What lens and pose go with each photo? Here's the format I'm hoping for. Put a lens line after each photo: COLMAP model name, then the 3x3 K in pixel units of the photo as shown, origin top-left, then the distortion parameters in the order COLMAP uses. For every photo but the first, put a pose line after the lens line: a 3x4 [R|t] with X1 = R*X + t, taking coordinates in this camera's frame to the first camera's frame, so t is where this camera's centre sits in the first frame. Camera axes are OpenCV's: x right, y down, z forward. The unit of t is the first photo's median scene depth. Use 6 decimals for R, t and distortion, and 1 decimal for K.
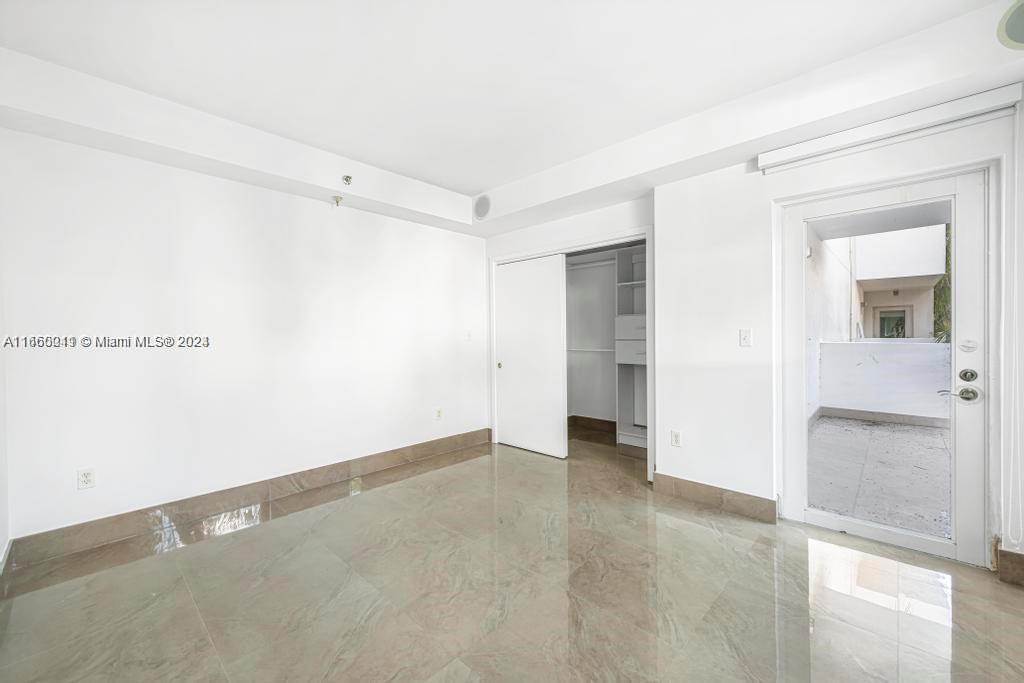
lens RADIAL K [[402.6, 0, 514.2], [0, 402.6, 339.5], [0, 0, 1]] dist [0.013380, -0.005789]
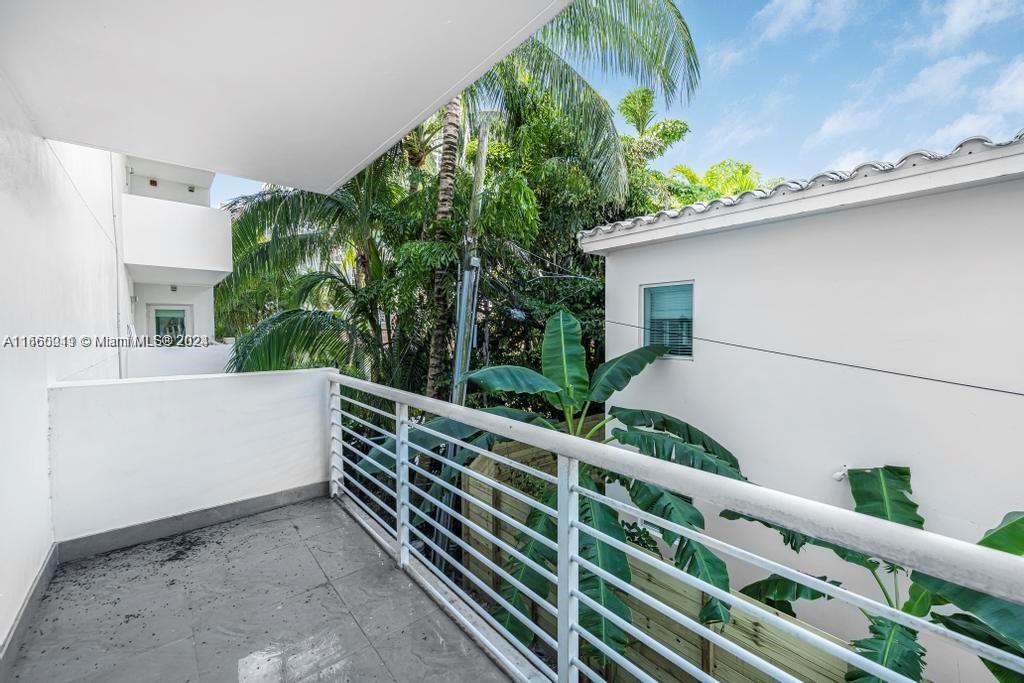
lens RADIAL K [[402.6, 0, 514.2], [0, 402.6, 339.5], [0, 0, 1]] dist [0.013380, -0.005789]
pose [[0.096301, -0.019329, 0.995165, 0.187293], [0.008961, 0.999788, 0.018552, -0.019971], [-0.995312, 0.007131, 0.096454, 0.234551]]
